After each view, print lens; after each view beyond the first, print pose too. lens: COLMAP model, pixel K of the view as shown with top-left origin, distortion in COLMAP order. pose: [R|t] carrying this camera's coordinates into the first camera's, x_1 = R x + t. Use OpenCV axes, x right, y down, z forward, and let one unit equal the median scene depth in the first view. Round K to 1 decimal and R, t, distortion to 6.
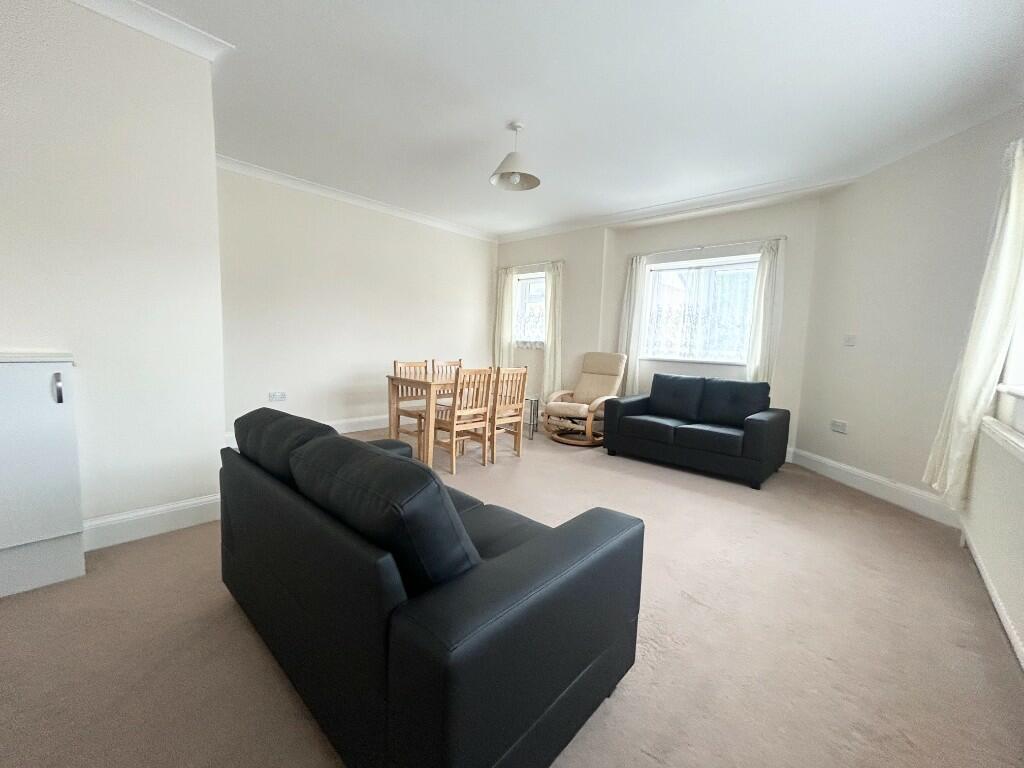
lens RADIAL K [[409.9, 0, 515.7], [0, 409.9, 385.7], [0, 0, 1]] dist [-0.000928, 0.000525]
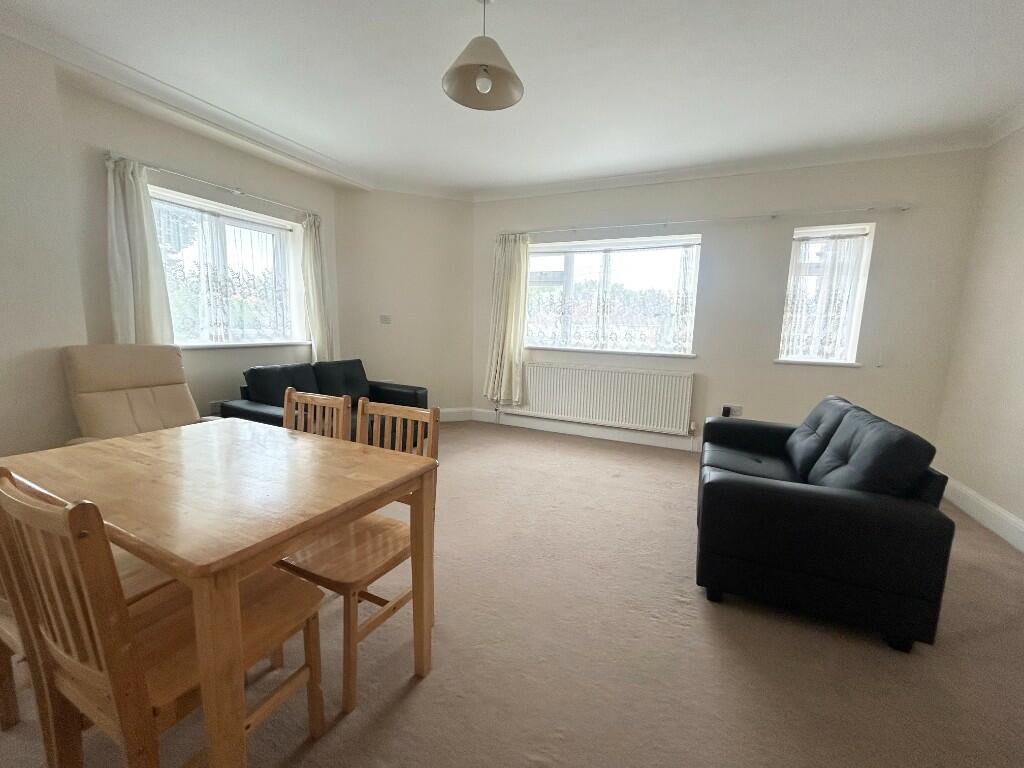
lens RADIAL K [[409.9, 0, 513.0], [0, 409.9, 384.3], [0, 0, 1]] dist [-0.000928, 0.000525]
pose [[-0.285878, -0.183775, 0.940479, -0.444726], [0.062375, 0.975788, 0.209634, -0.121523], [-0.956234, 0.118592, -0.267493, 0.762770]]
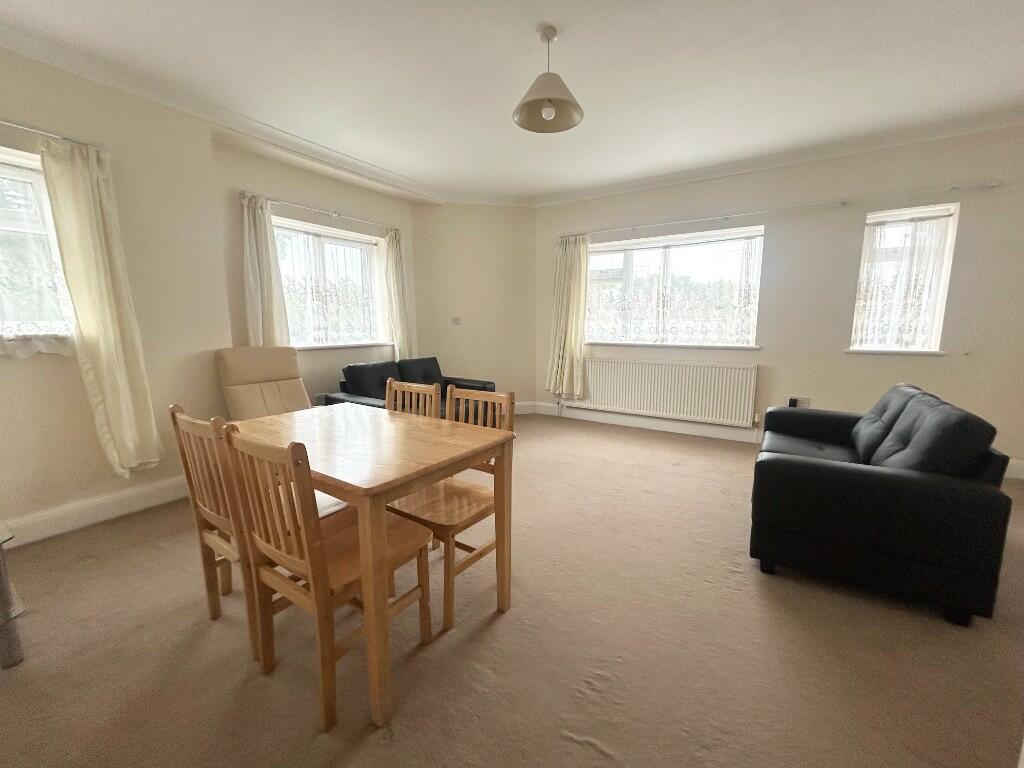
lens RADIAL K [[409.9, 0, 514.1], [0, 409.9, 384.0], [0, 0, 1]] dist [-0.000928, 0.000525]
pose [[-0.151011, -0.183616, 0.971329, -0.504456], [0.099794, 0.974746, 0.199777, -0.123775], [-0.983482, 0.127101, -0.128873, 0.784521]]
